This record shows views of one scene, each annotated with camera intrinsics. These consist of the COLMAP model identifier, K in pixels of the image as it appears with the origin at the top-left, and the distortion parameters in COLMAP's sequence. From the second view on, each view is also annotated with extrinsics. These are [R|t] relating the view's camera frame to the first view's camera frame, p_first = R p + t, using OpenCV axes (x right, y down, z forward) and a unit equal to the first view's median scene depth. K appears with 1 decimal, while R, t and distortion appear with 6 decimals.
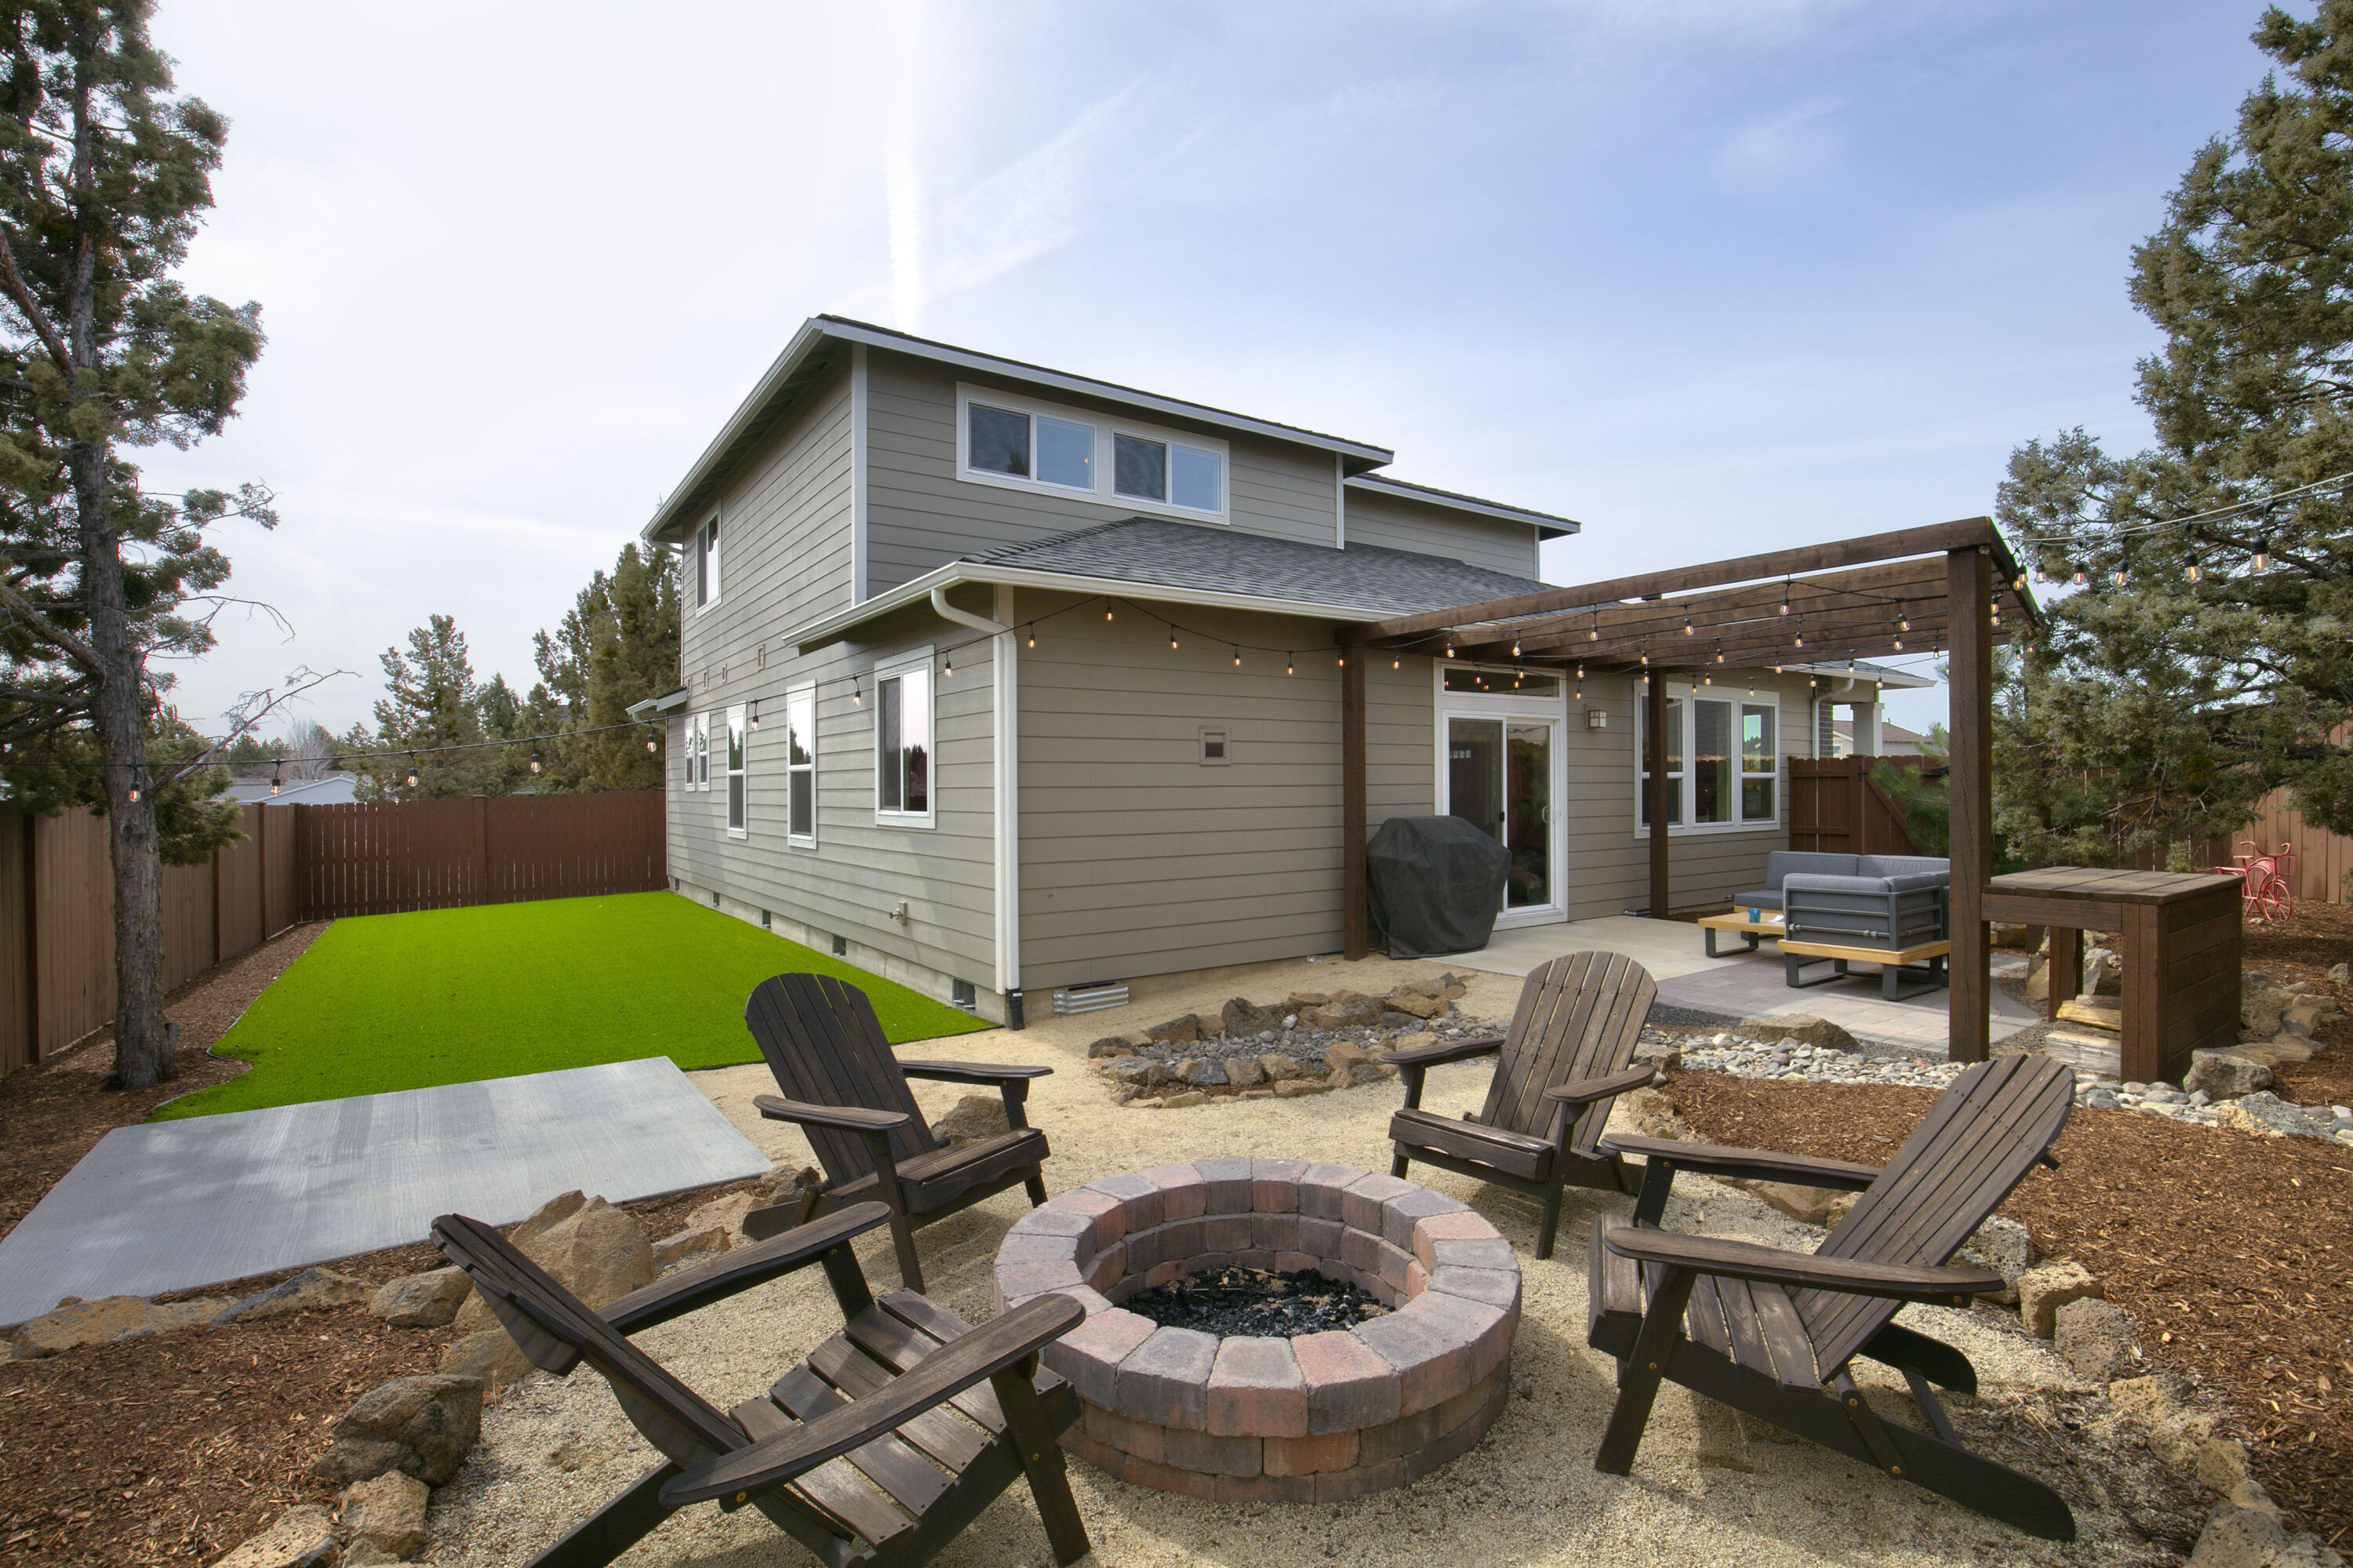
lens RADIAL K [[1084.3, 0, 1196.5], [0, 1084.3, 774.5], [0, 0, 1]] dist [0.000598, 0.000197]
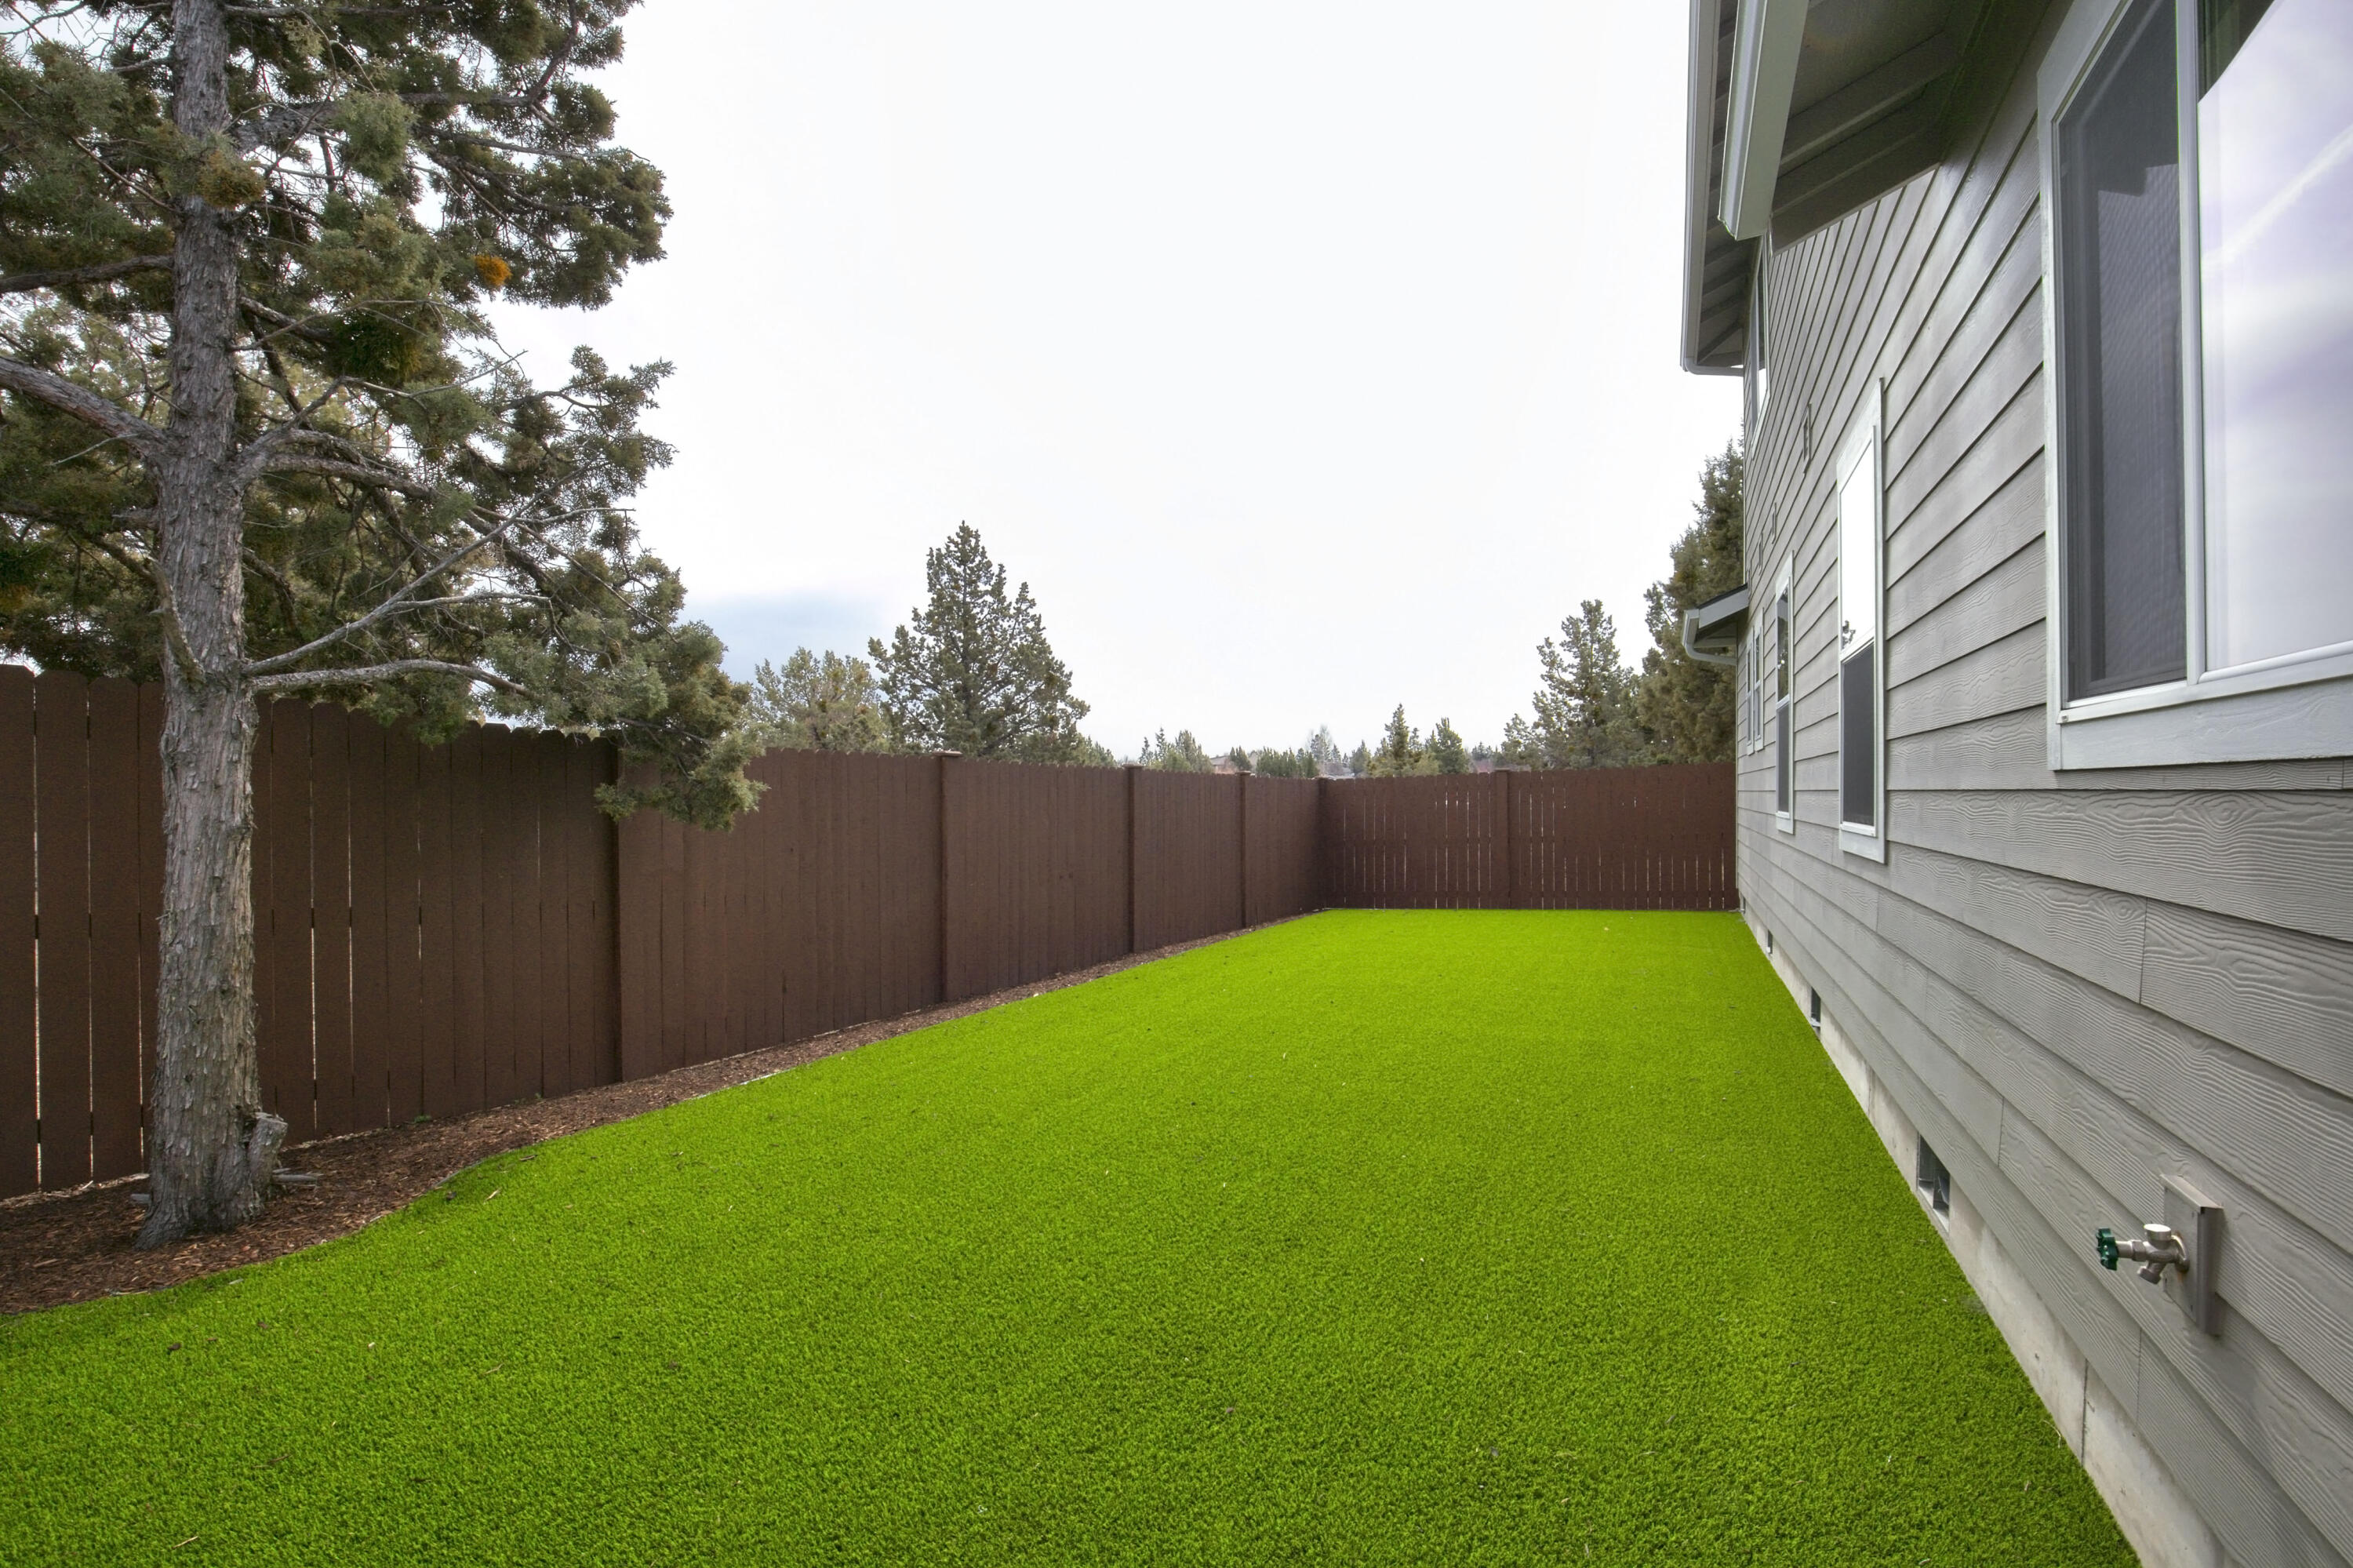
lens RADIAL K [[1084.3, 0, 1196.5], [0, 1084.3, 774.5], [0, 0, 1]] dist [0.000598, 0.000197]
pose [[0.519041, -0.011090, -0.854677, -0.052942], [0.009623, 0.999928, -0.007131, 0.013511], [0.854695, -0.004523, 0.519111, 0.200828]]
